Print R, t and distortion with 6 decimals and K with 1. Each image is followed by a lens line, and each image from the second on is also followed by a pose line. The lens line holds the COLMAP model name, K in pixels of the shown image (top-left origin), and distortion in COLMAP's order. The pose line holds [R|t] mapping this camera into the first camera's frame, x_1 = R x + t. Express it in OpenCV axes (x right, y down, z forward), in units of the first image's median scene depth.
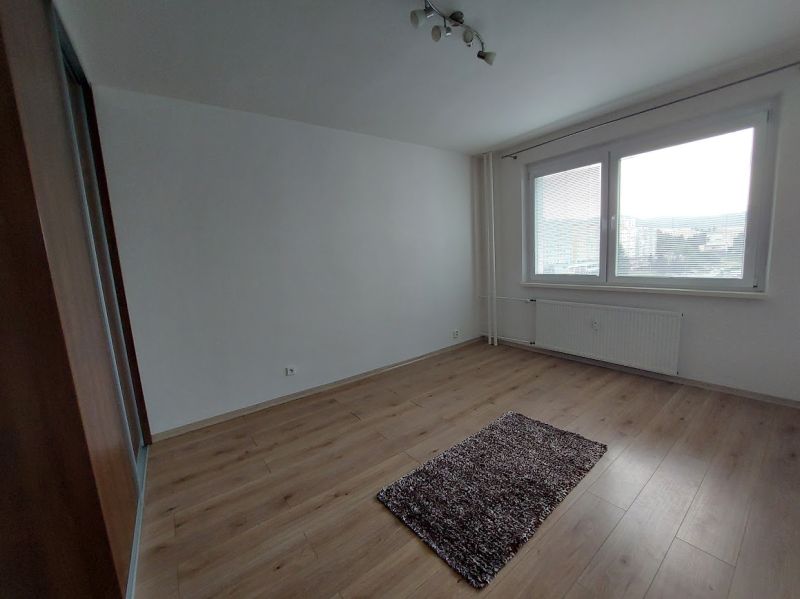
lens RADIAL K [[316.3, 0, 401.5], [0, 316.3, 298.1], [0, 0, 1]] dist [-0.024140, -0.000095]
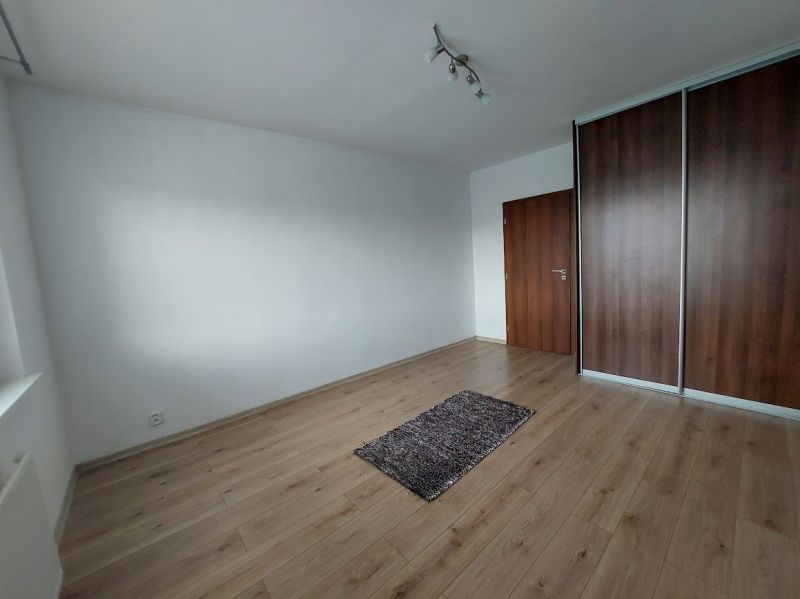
lens RADIAL K [[316.3, 0, 401.5], [0, 316.3, 298.1], [0, 0, 1]] dist [-0.024140, -0.000095]
pose [[-0.989730, 0.130168, -0.059077, 0.397125], [0.111541, 0.961713, 0.250332, -0.234616], [0.089401, 0.241171, -0.966356, 1.569264]]
